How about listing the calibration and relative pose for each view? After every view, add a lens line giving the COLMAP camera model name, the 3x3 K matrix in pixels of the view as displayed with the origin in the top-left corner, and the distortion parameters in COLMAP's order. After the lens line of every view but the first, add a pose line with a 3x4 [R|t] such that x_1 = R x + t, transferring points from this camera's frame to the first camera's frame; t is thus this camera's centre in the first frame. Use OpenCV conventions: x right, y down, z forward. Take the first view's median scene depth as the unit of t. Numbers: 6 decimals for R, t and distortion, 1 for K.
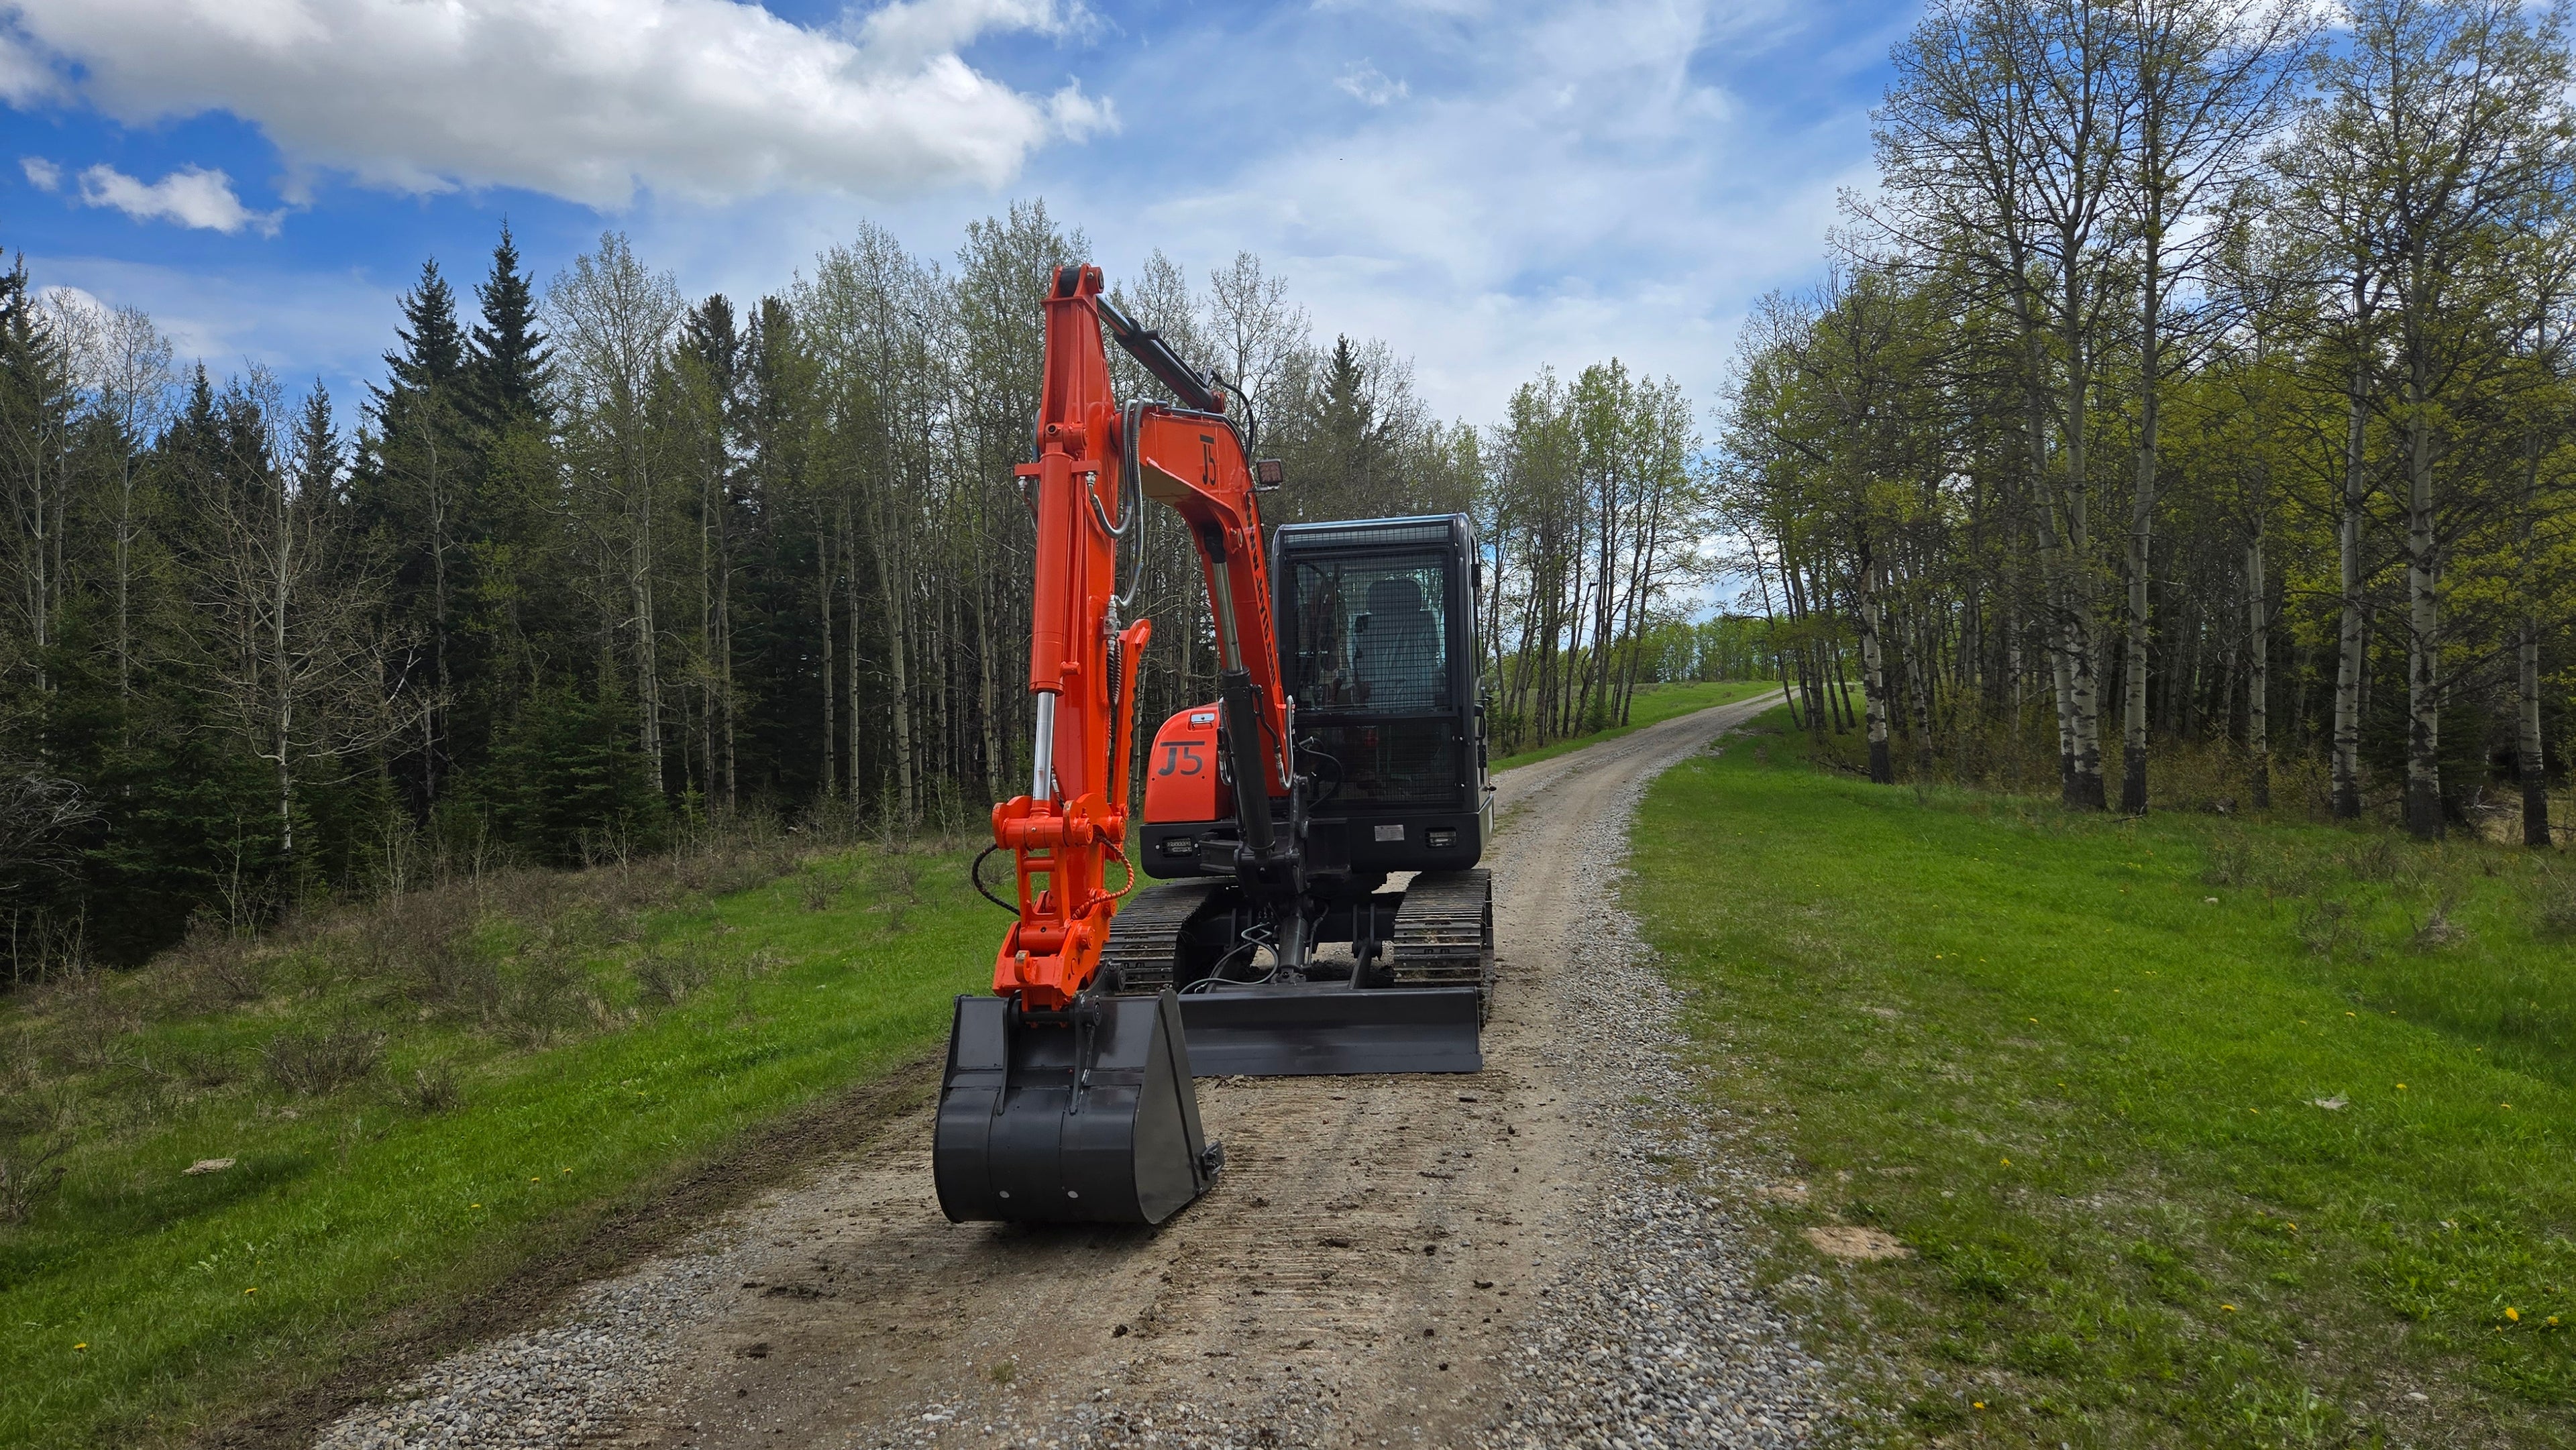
lens RADIAL K [[1722.2, 0, 1288.8], [0, 1722.2, 737.3], [0, 0, 1]] dist [0.079594, -0.056263]
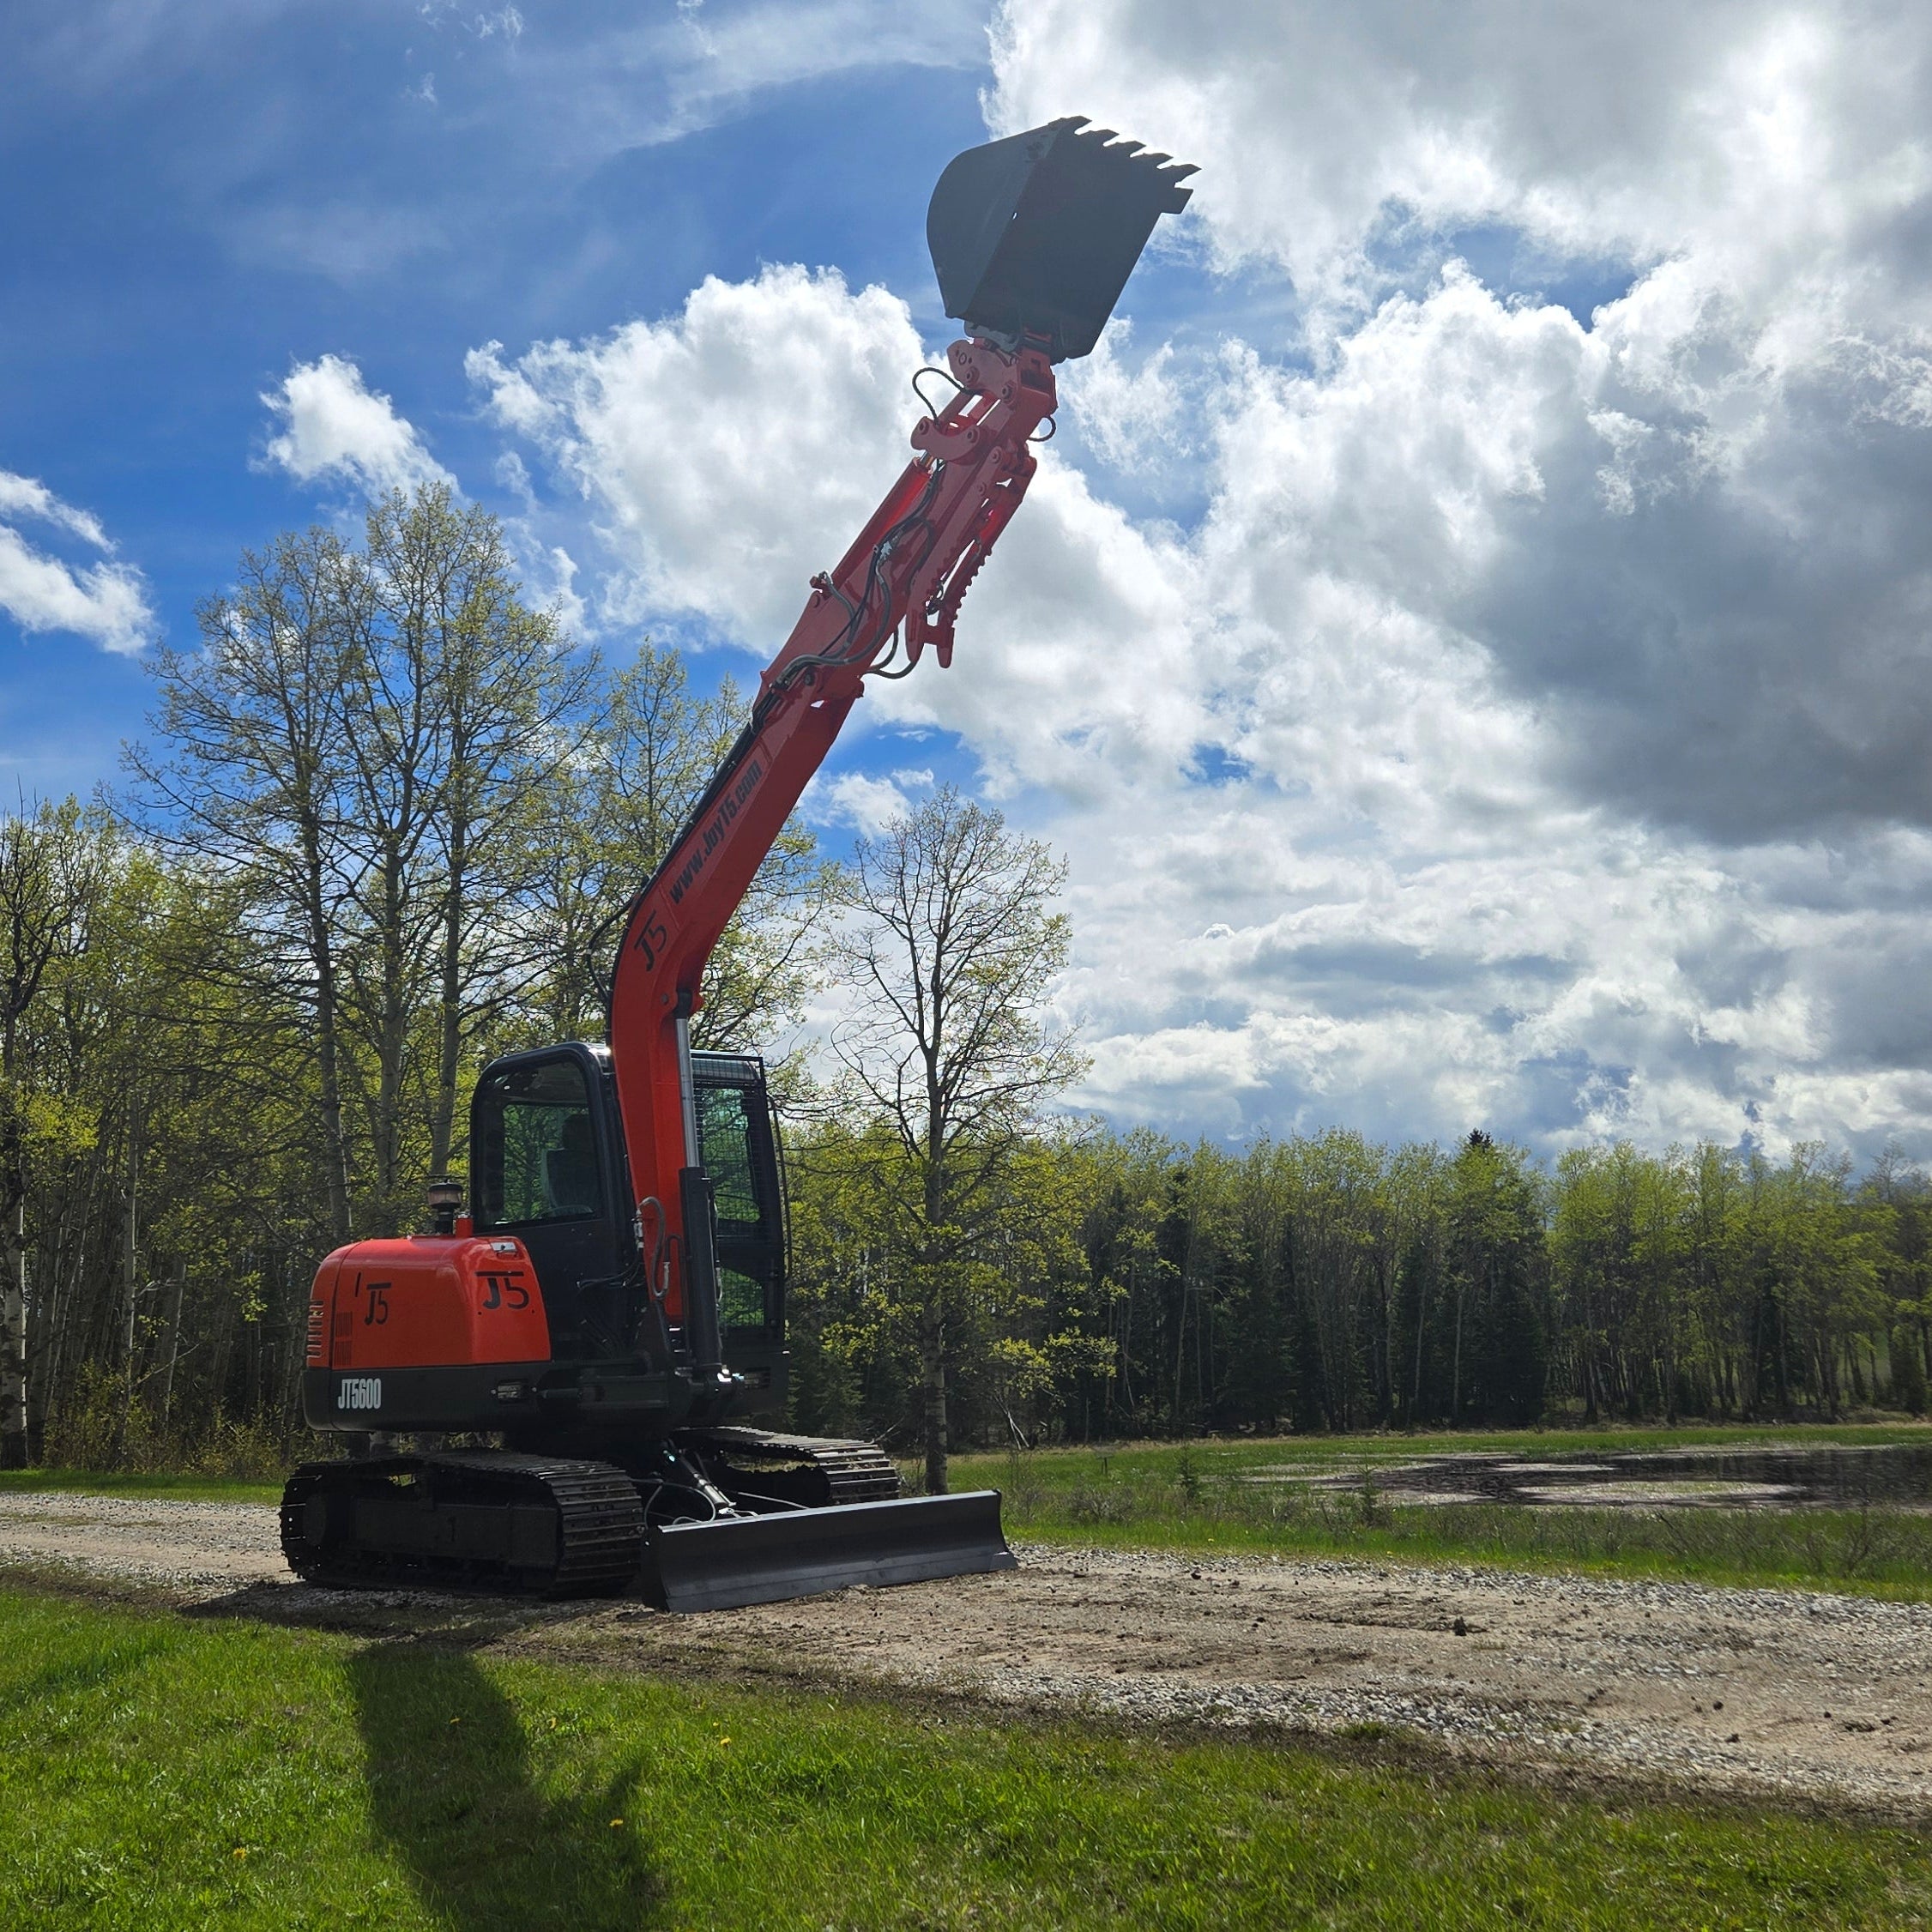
lens RADIAL K [[2292.2, 0, 976.8], [0, 2292.2, 946.4], [0, 0, 1]] dist [0.073232, 0.000000]
pose [[0.635574, 0.151815, 0.756966, -0.241164], [0.022775, 0.976362, -0.214940, 0.028720], [-0.771704, 0.153850, 0.617093, 0.016770]]
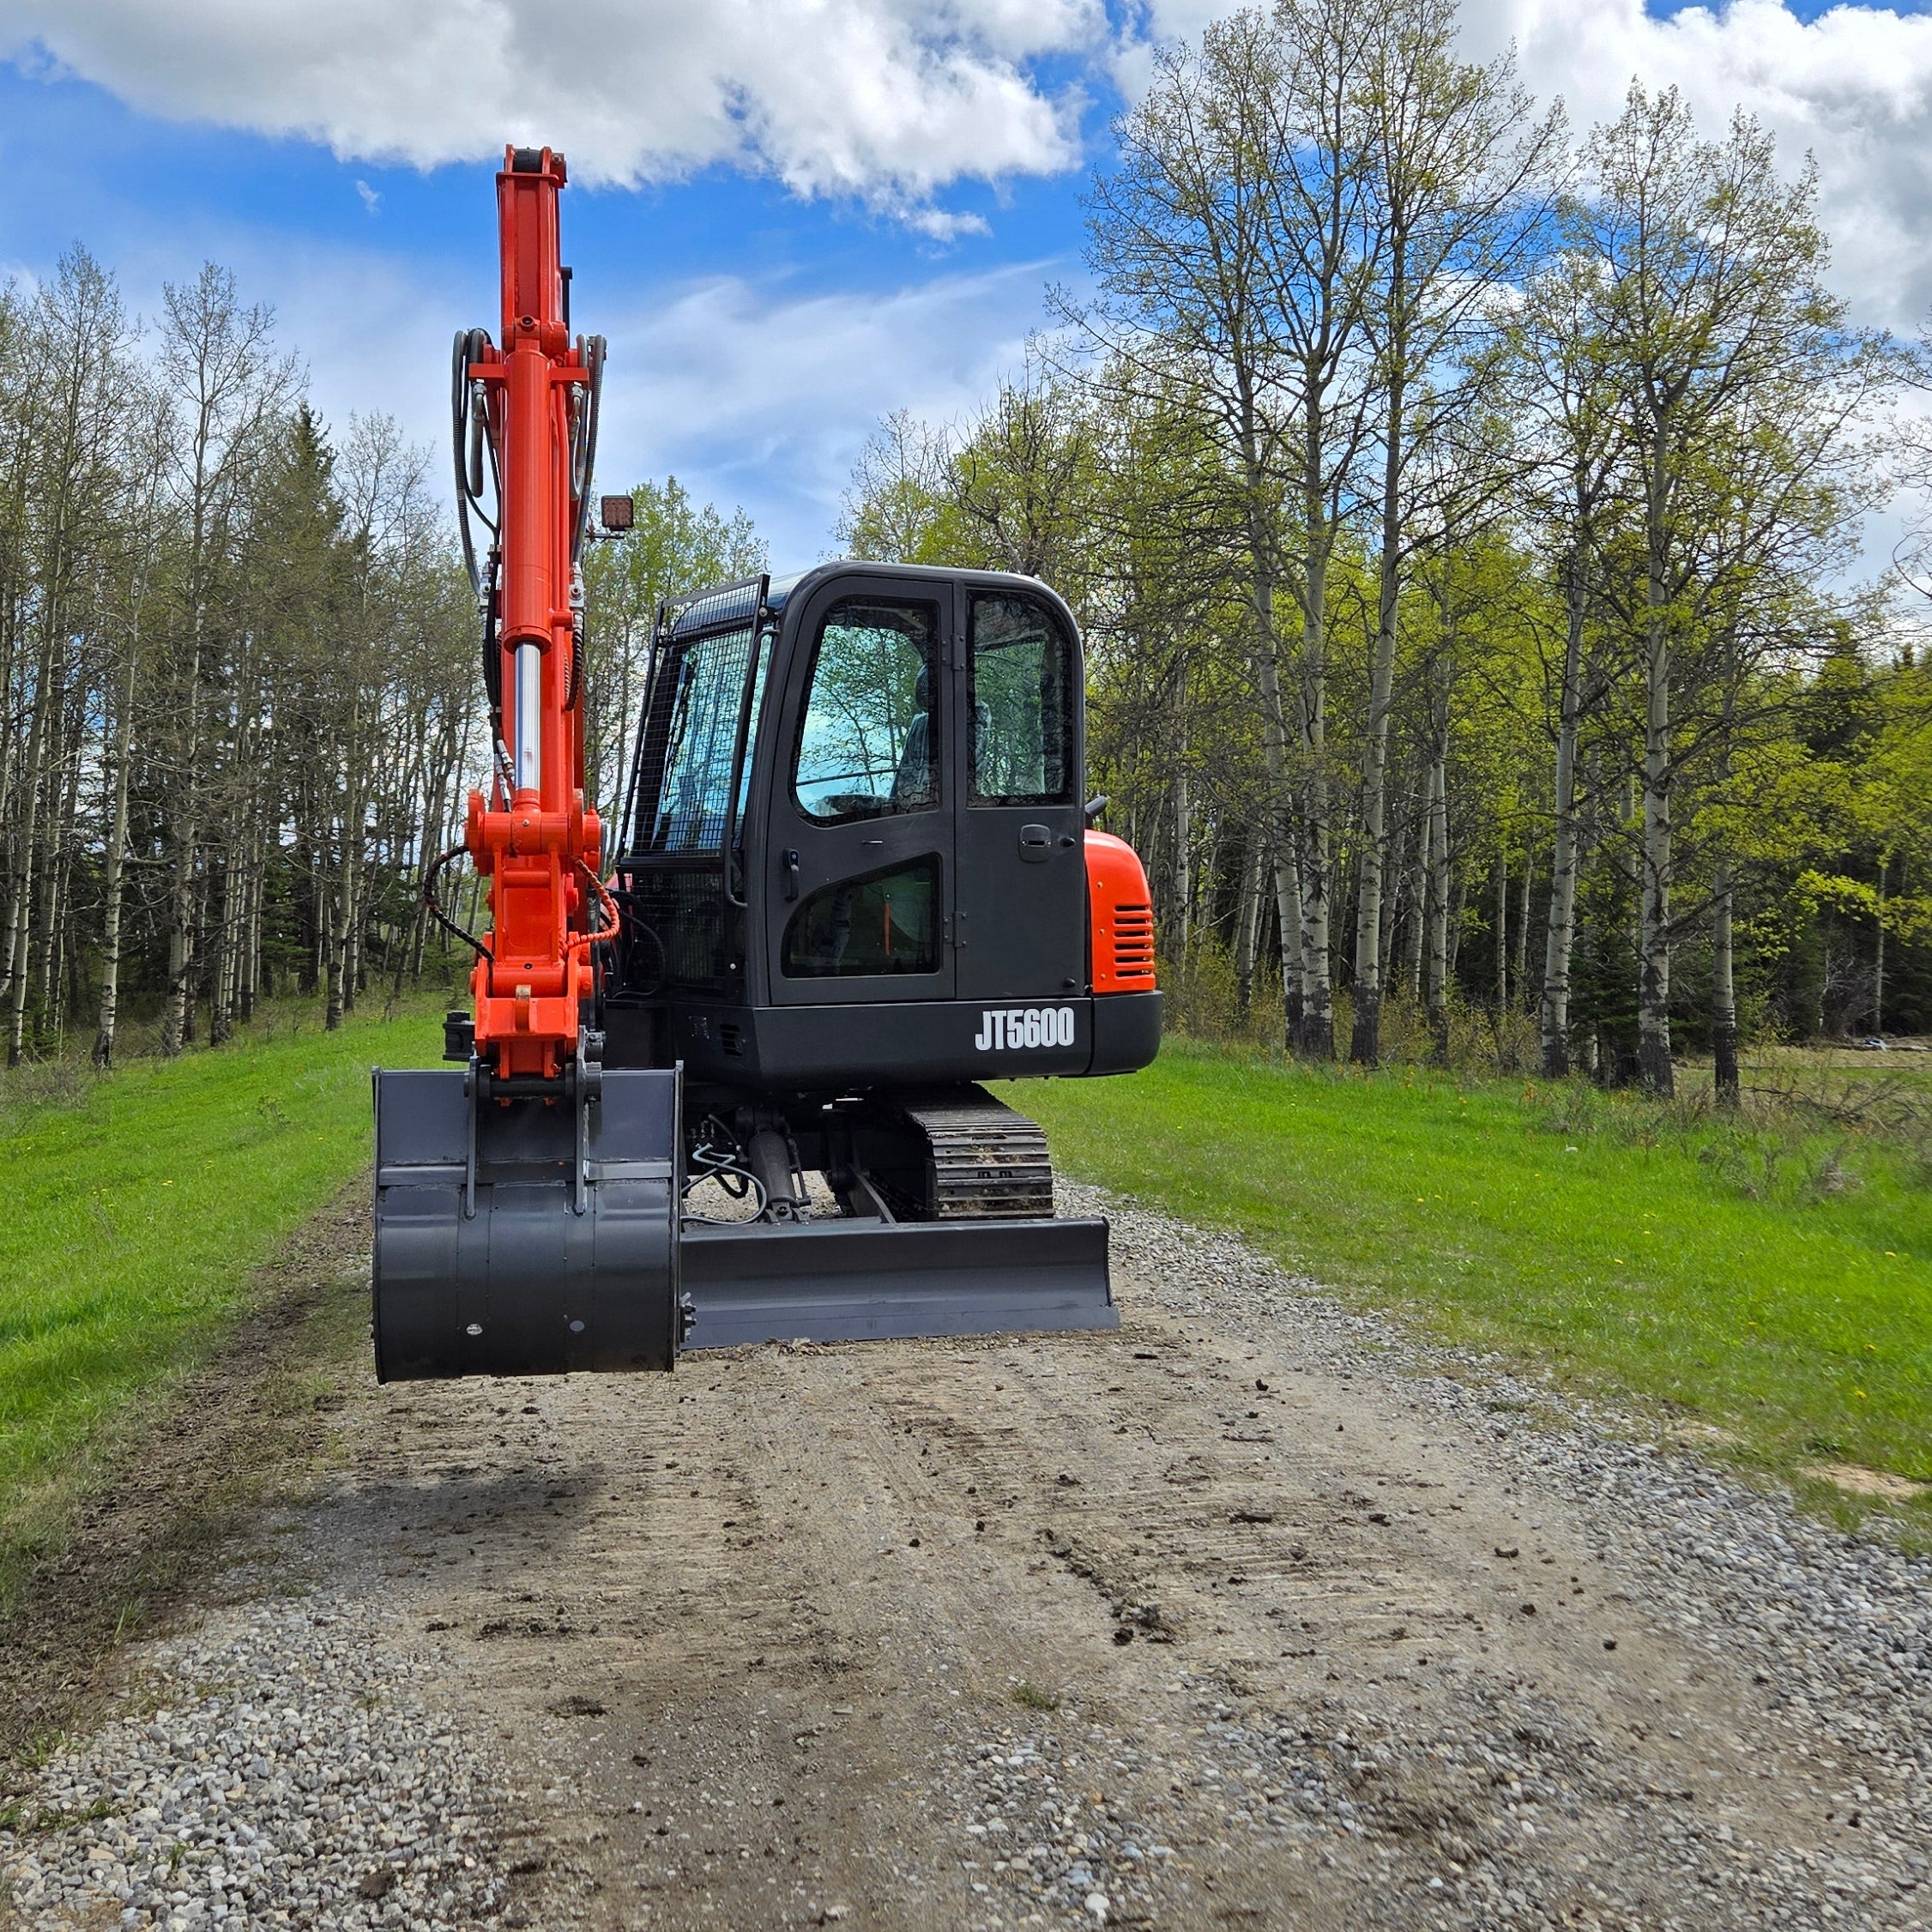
lens RADIAL K [[2292.2, 0, 941.1], [0, 2292.2, 935.0], [0, 0, 1]] dist [0.073232, 0.000000]
pose [[0.944027, 0.031882, 0.328324, -0.066669], [-0.025122, 0.999376, -0.024811, 0.012100], [-0.328910, 0.015174, 0.944239, 0.020866]]
